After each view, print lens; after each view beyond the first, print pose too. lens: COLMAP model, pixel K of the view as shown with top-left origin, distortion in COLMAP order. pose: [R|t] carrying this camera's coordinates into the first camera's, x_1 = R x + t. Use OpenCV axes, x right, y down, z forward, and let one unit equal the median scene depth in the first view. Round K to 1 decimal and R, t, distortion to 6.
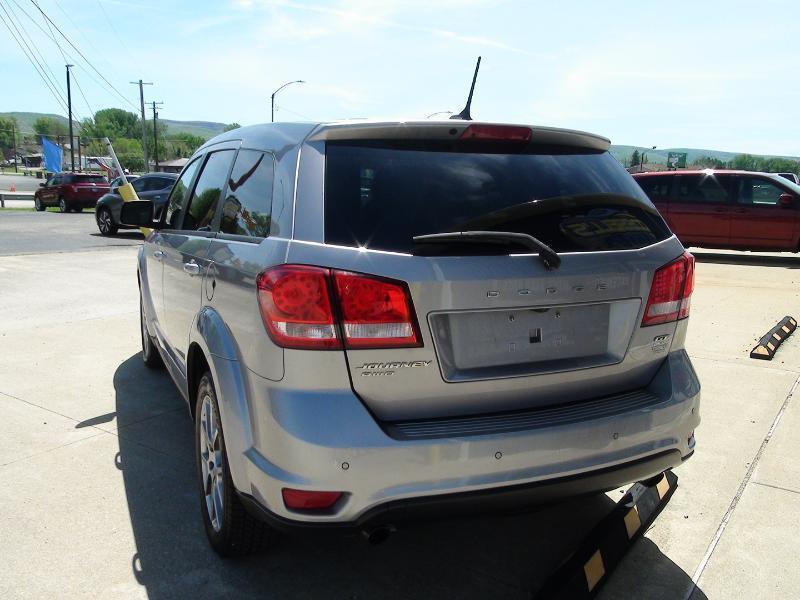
lens RADIAL K [[696.1, 0, 437.8], [0, 696.1, 303.0], [0, 0, 1]] dist [-0.001603, 0.004354]
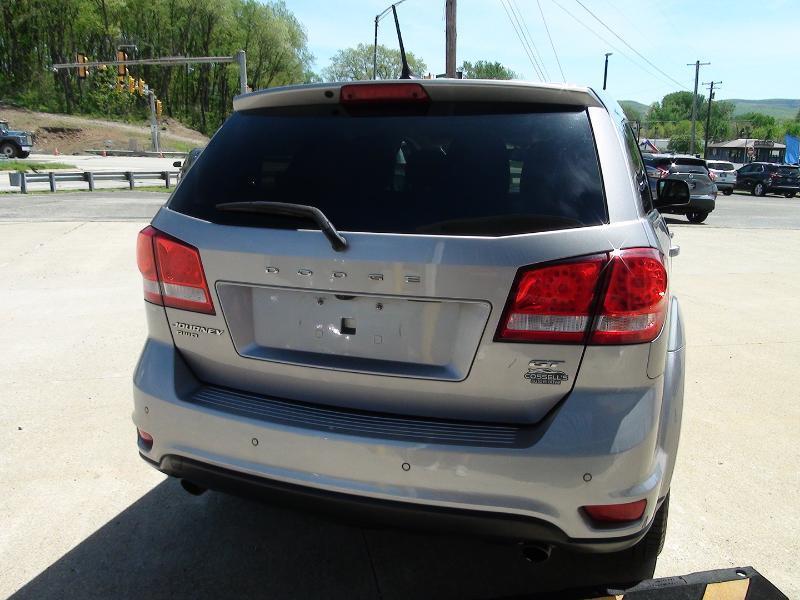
lens RADIAL K [[710.9, 0, 400.0], [0, 710.9, 300.0], [0, 0, 1]] dist [0.006444, 0.009316]
pose [[0.713561, 0.127318, -0.688928, 0.795266], [-0.117085, 0.991191, 0.061907, -0.047929], [0.690741, 0.036488, 0.722181, 0.406914]]
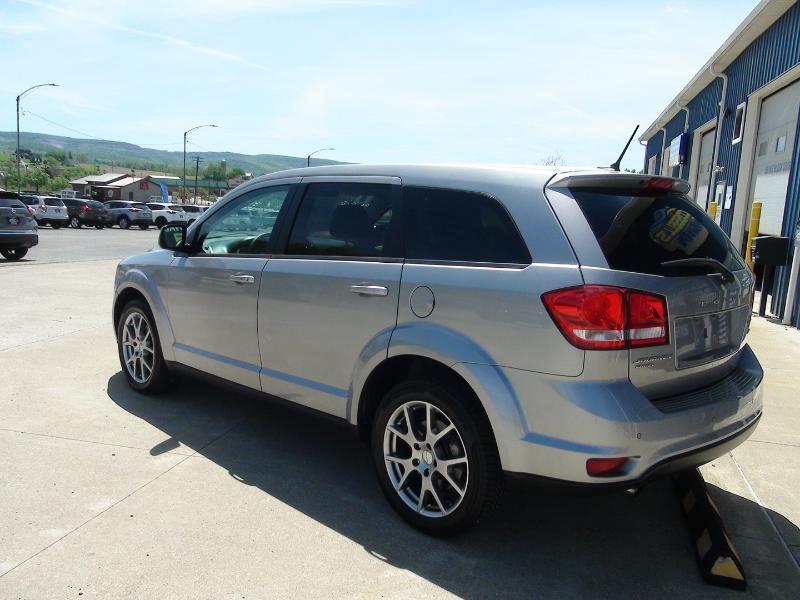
lens RADIAL K [[710.9, 0, 400.0], [0, 710.9, 300.0], [0, 0, 1]] dist [0.006444, 0.009316]
pose [[0.950089, -0.024481, 0.311018, -0.864079], [0.034494, 0.999047, -0.026737, -0.003536], [-0.310067, 0.036131, 0.950028, -0.136738]]
